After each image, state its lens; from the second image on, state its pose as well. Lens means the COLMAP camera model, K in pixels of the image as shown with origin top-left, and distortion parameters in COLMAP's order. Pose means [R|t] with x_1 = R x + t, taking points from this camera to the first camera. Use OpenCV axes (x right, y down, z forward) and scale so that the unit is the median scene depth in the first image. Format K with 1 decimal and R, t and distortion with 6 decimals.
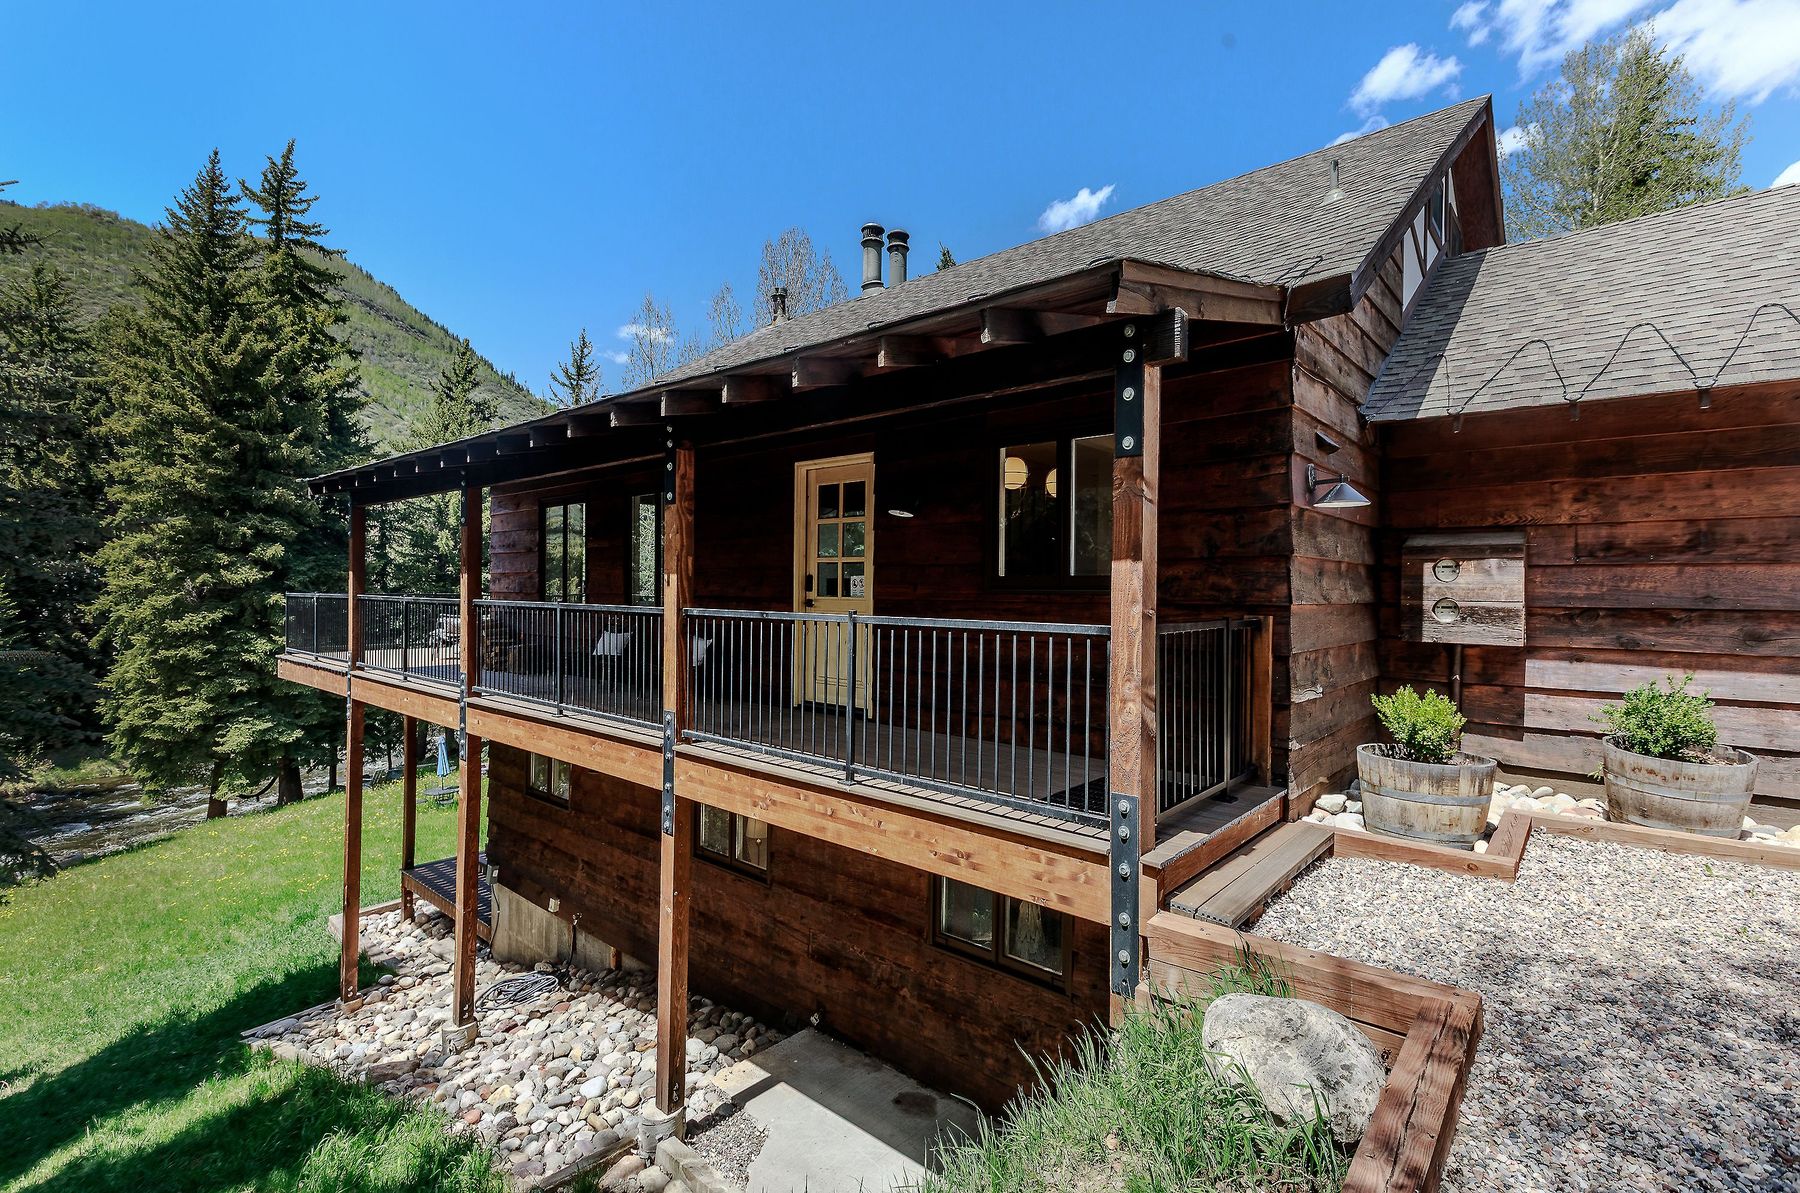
lens RADIAL K [[809.4, 0, 900.0], [0, 809.4, 596.5], [0, 0, 1]] dist [0.000660, 0.000231]
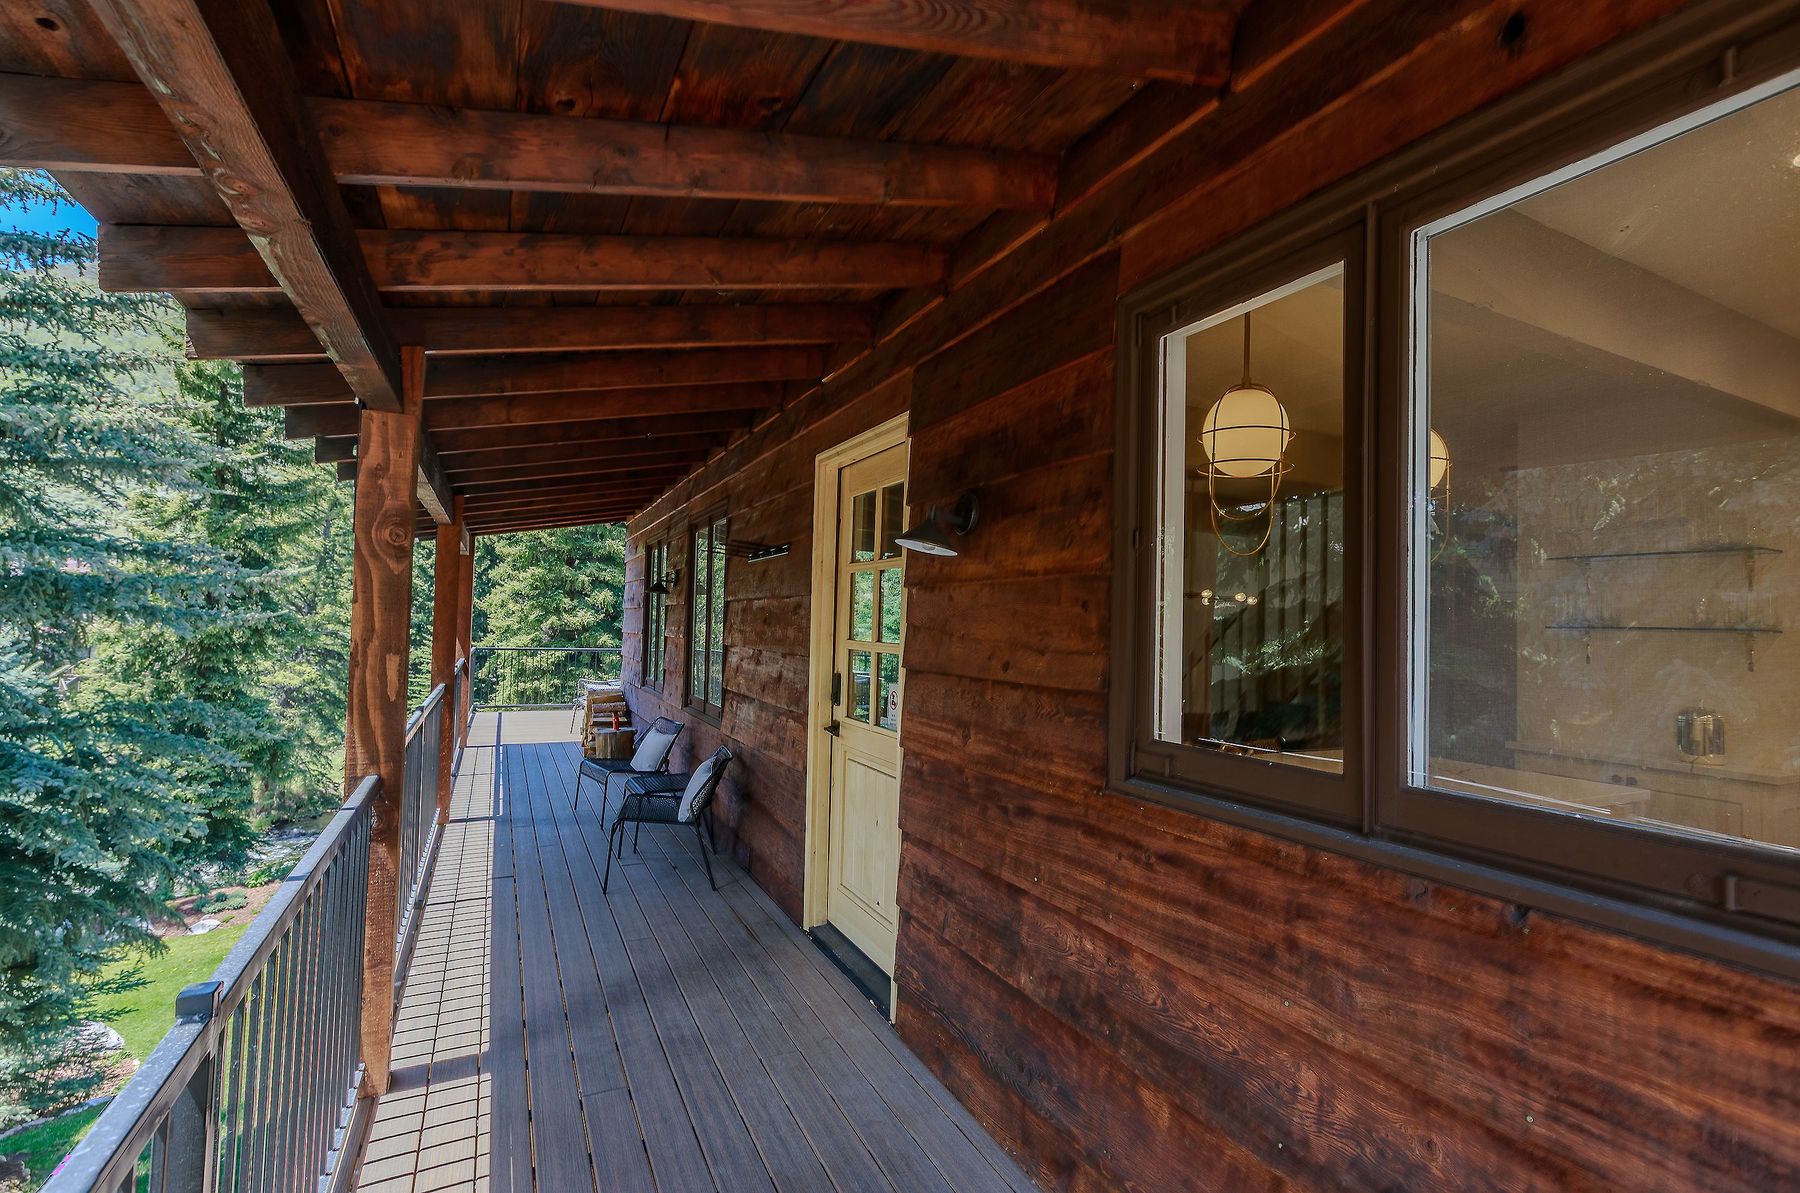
lens RADIAL K [[809.4, 0, 900.0], [0, 809.4, 596.5], [0, 0, 1]] dist [0.000660, 0.000231]
pose [[0.914824, -0.000042, -0.403852, 0.039071], [-0.019195, 0.998865, -0.043584, -0.015928], [0.403396, 0.047624, 0.913785, 0.164589]]
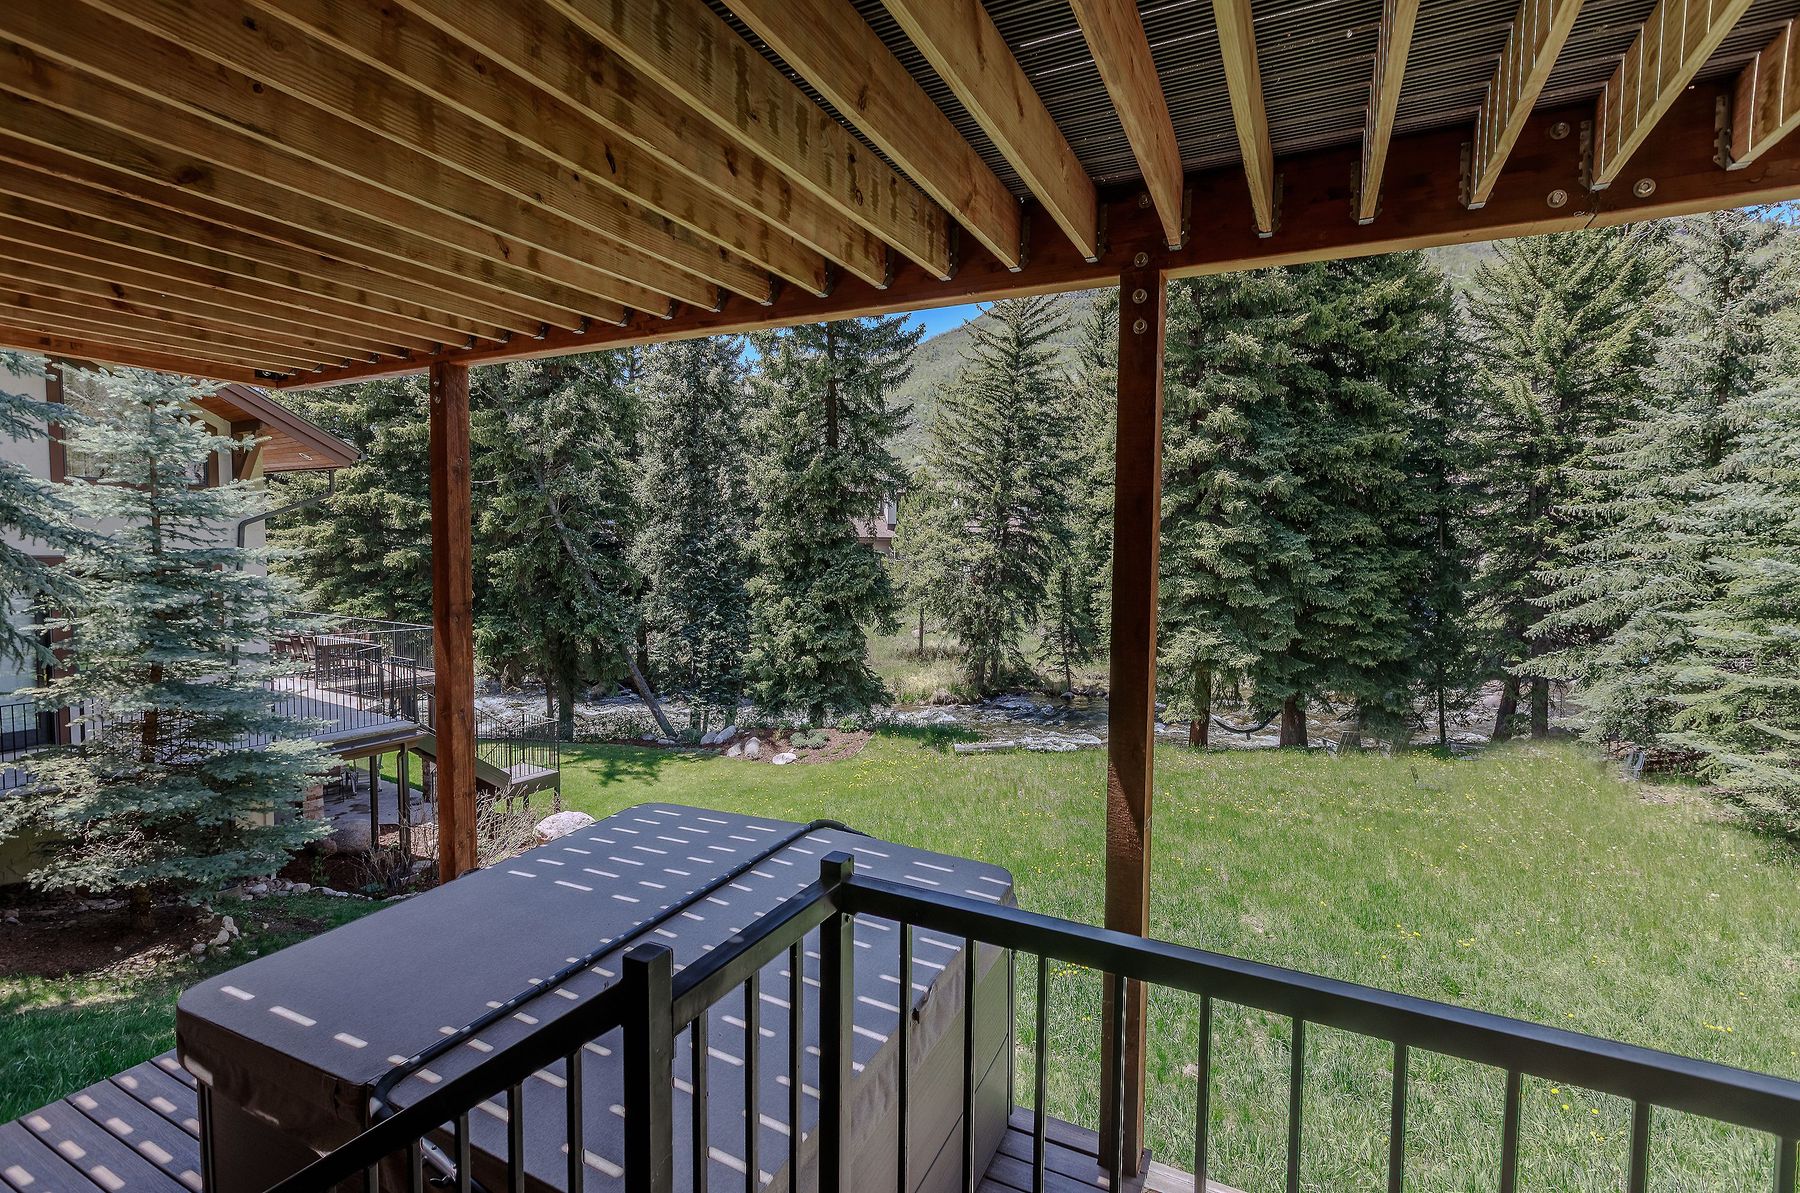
lens RADIAL K [[809.4, 0, 900.0], [0, 809.4, 596.5], [0, 0, 1]] dist [0.000660, 0.000231]
pose [[0.239967, 0.051272, -0.969426, -0.102687], [-0.006043, 0.998664, 0.051322, 0.081132], [0.970762, -0.006457, 0.239956, 0.543587]]
